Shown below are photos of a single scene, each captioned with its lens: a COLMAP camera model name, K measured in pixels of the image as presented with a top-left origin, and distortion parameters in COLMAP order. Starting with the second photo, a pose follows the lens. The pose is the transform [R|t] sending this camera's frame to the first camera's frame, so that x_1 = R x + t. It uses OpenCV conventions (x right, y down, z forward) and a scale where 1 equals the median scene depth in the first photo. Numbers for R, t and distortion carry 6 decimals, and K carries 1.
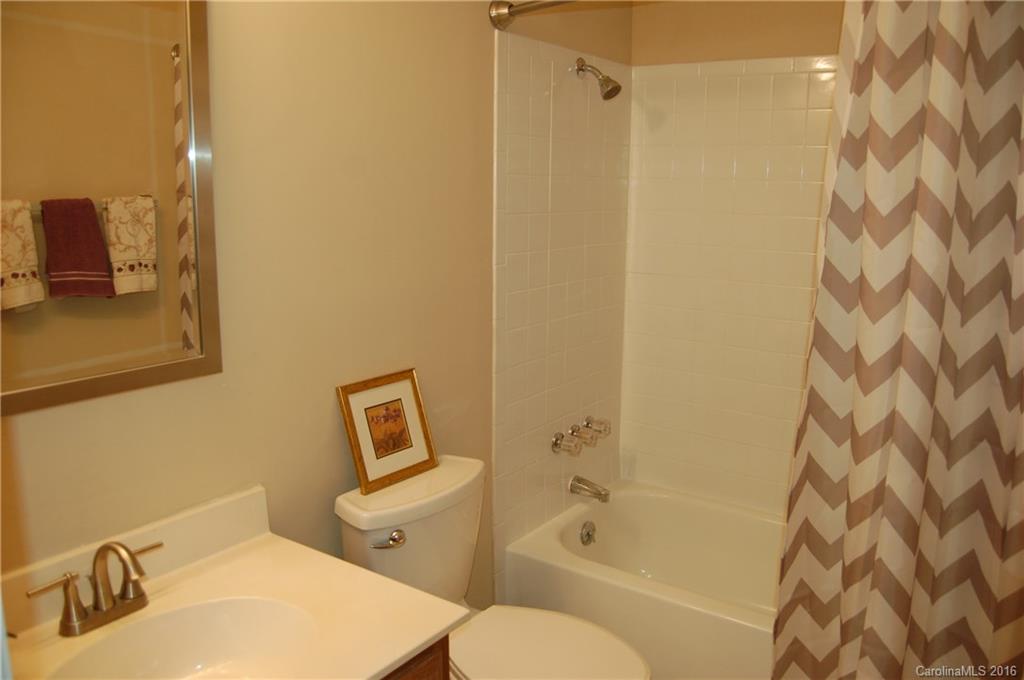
lens RADIAL K [[806.8, 0, 522.4], [0, 806.8, 337.6], [0, 0, 1]] dist [-0.094930, 0.035889]
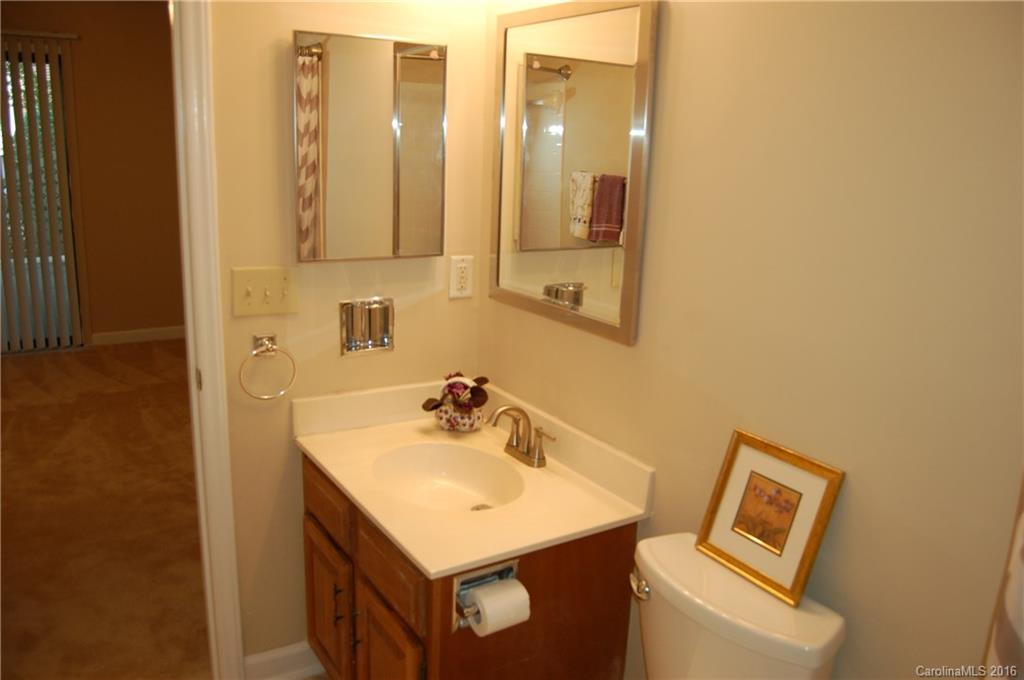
lens RADIAL K [[806.8, 0, 522.4], [0, 806.8, 337.6], [0, 0, 1]] dist [-0.094930, 0.035889]
pose [[-0.372422, 0.200335, -0.906183, 0.588313], [-0.210037, 0.932894, 0.292562, -0.222100], [0.903984, 0.299288, -0.305352, 0.975053]]
